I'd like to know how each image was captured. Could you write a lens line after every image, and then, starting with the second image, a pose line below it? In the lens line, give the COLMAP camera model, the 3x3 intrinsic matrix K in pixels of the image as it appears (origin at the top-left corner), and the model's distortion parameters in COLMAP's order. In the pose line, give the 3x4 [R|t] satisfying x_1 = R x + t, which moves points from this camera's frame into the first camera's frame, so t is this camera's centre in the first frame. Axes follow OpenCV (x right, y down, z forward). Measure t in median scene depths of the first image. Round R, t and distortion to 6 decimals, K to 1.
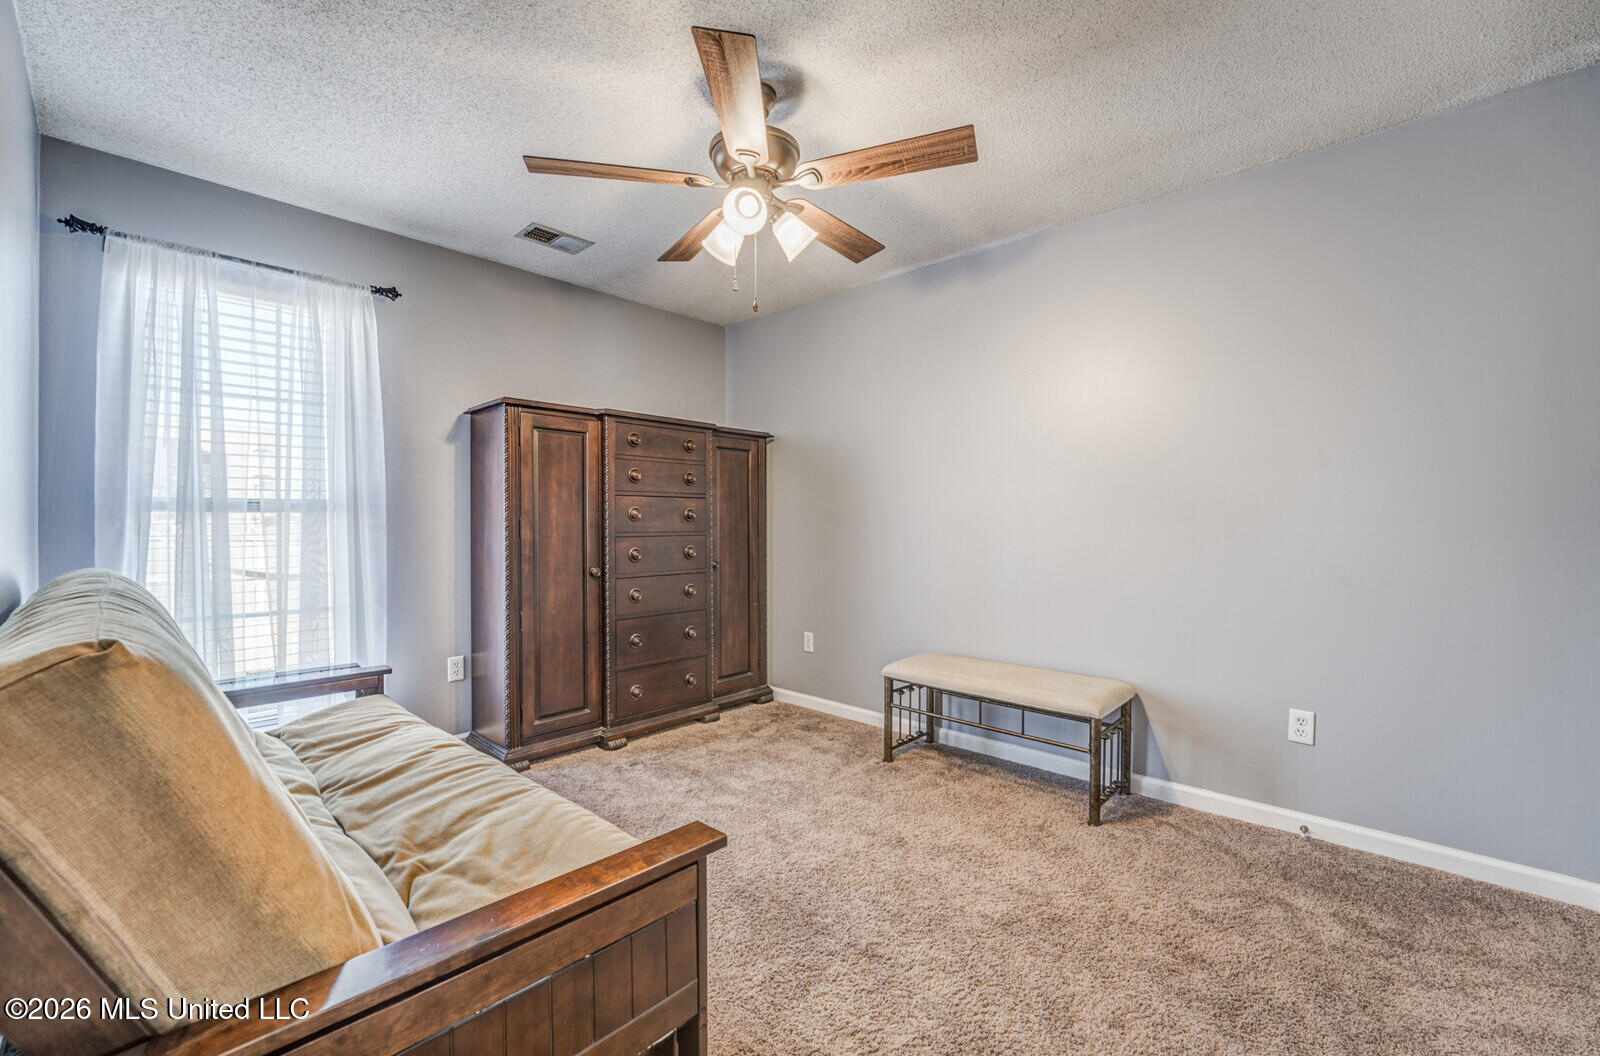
lens RADIAL K [[656.2, 0, 795.6], [0, 656.2, 525.3], [0, 0, 1]] dist [-0.017706, 0.001047]
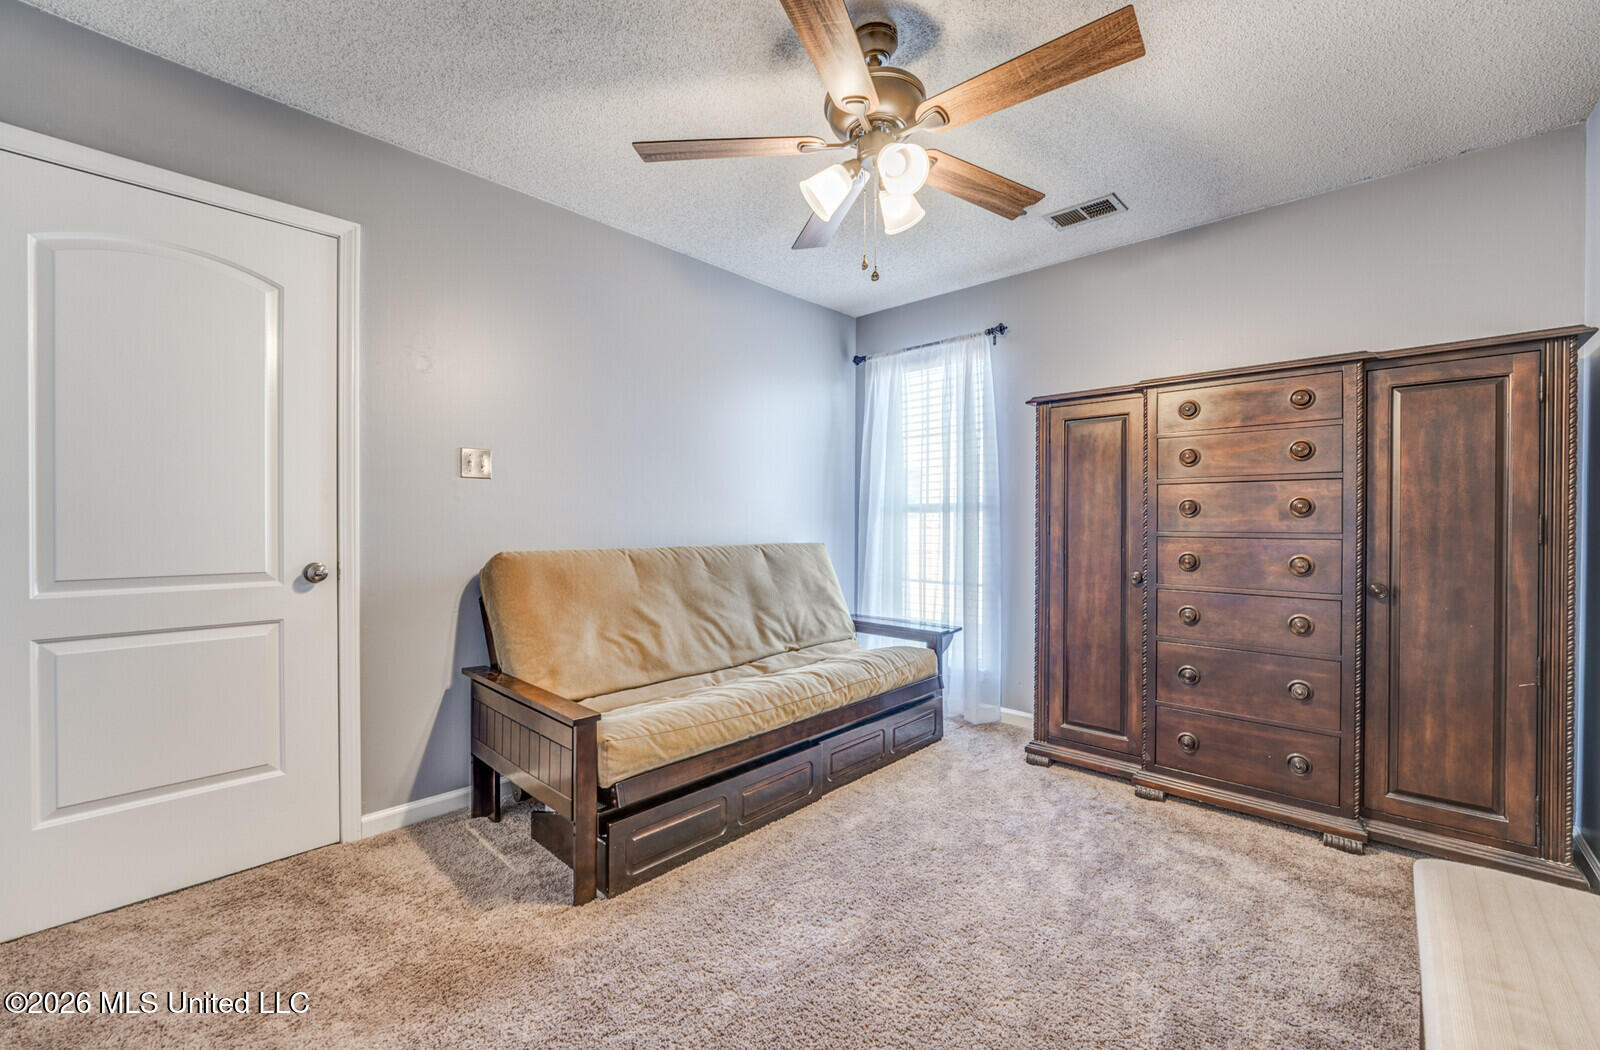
lens RADIAL K [[656.2, 0, 795.8], [0, 656.2, 523.8], [0, 0, 1]] dist [-0.017706, 0.001047]
pose [[-0.018215, 0.003521, -0.999828, 0.562534], [-0.005163, 0.999980, 0.003616, 0.001469], [0.999821, 0.005228, -0.018196, 0.605114]]
